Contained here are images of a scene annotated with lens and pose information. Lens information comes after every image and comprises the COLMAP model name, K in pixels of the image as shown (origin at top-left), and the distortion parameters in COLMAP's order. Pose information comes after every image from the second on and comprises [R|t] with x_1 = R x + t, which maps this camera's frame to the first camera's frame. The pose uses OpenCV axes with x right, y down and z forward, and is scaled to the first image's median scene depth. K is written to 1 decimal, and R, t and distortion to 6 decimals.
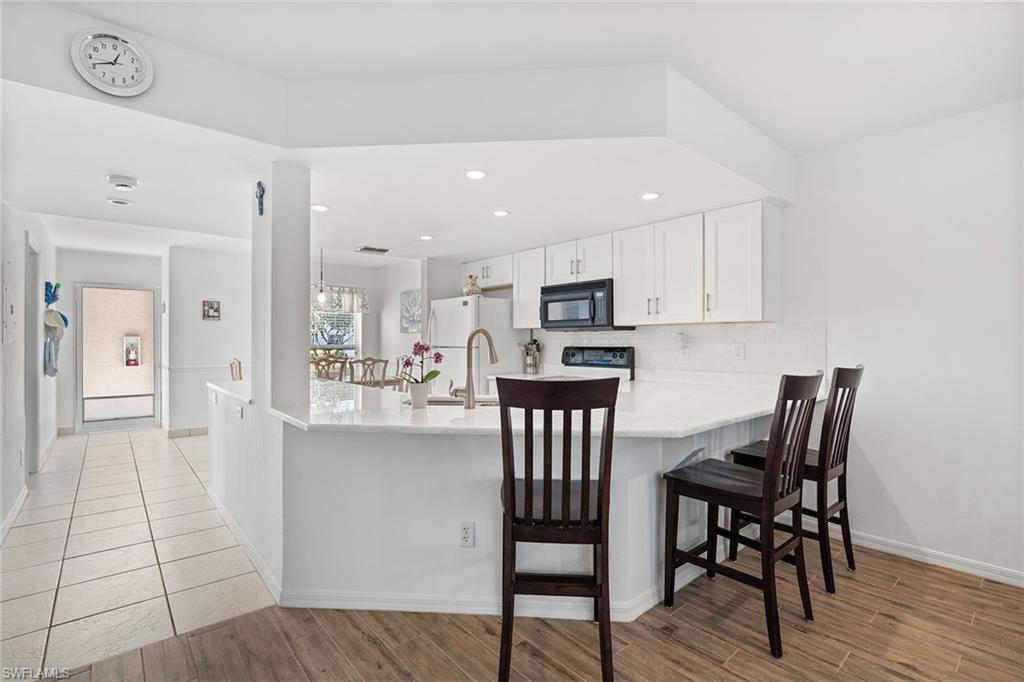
lens RADIAL K [[464.5, 0, 514.5], [0, 464.5, 338.8], [0, 0, 1]] dist [0.000518, -0.001469]
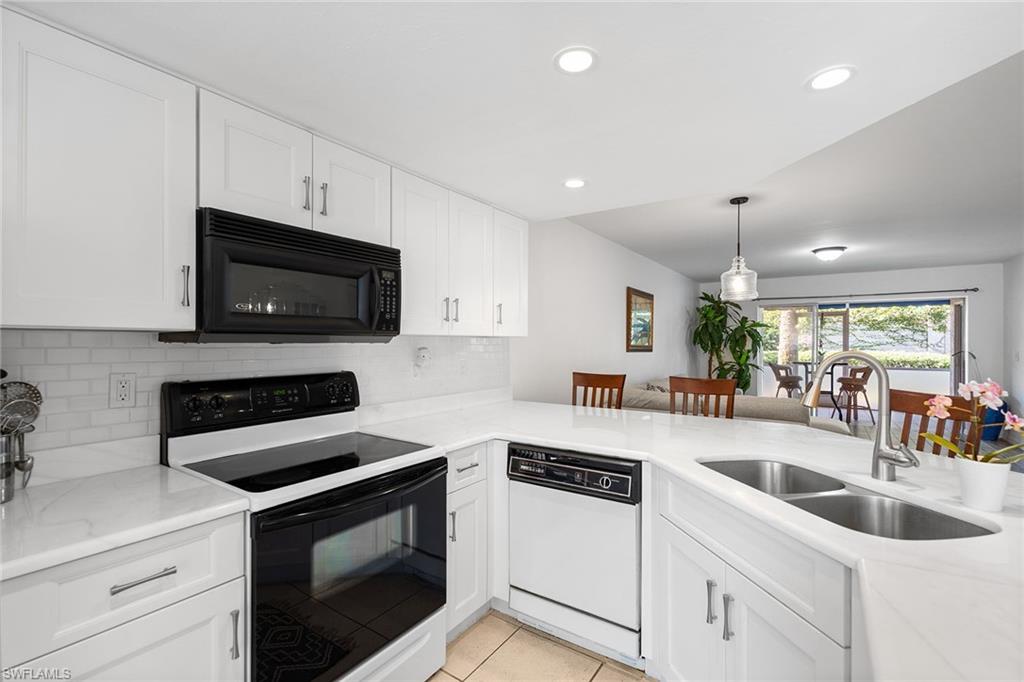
lens RADIAL K [[464.5, 0, 511.0], [0, 464.5, 339.8], [0, 0, 1]] dist [0.000518, -0.001469]
pose [[-0.246188, 0.002426, 0.969219, -0.222480], [-0.006206, 0.999972, -0.004079, -0.013983], [-0.969202, -0.007019, -0.246166, 0.629445]]
